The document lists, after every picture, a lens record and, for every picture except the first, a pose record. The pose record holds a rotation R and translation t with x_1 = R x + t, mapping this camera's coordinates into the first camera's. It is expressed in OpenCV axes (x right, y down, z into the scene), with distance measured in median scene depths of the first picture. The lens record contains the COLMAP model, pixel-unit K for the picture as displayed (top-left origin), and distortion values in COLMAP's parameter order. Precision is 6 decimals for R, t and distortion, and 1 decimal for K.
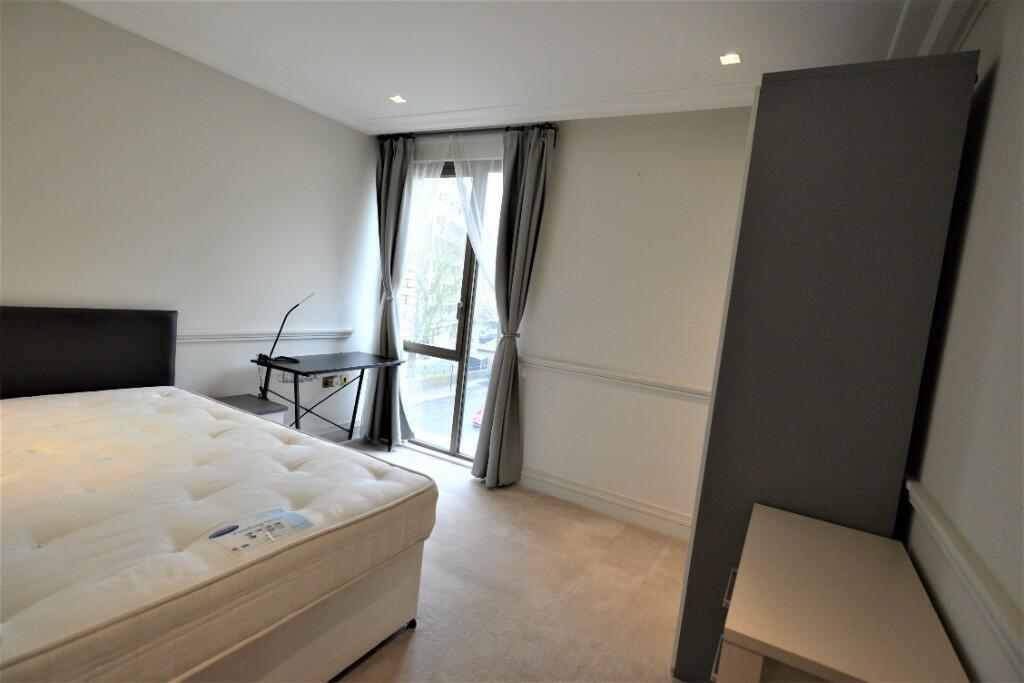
lens RADIAL K [[507.2, 0, 506.8], [0, 507.2, 343.9], [0, 0, 1]] dist [-0.008722, 0.000743]
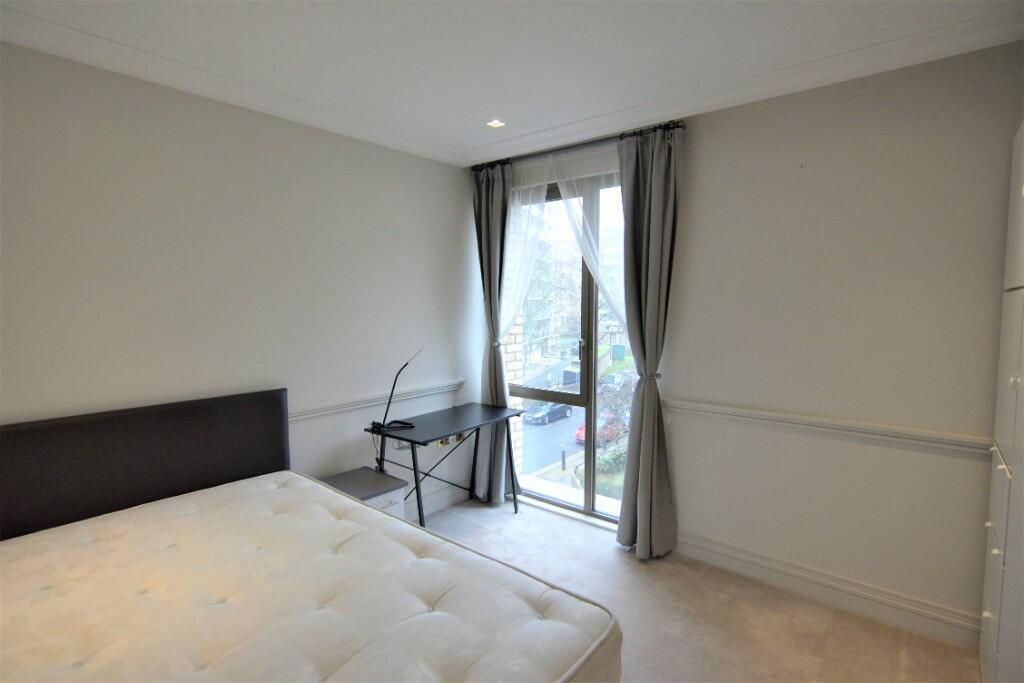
lens RADIAL K [[507.2, 0, 512.3], [0, 507.2, 345.0], [0, 0, 1]] dist [-0.008722, 0.000743]
pose [[0.981425, -0.095119, -0.166606, -0.071492], [0.091260, 0.995354, -0.030682, -0.064528], [0.168750, 0.014907, 0.985546, 0.130358]]
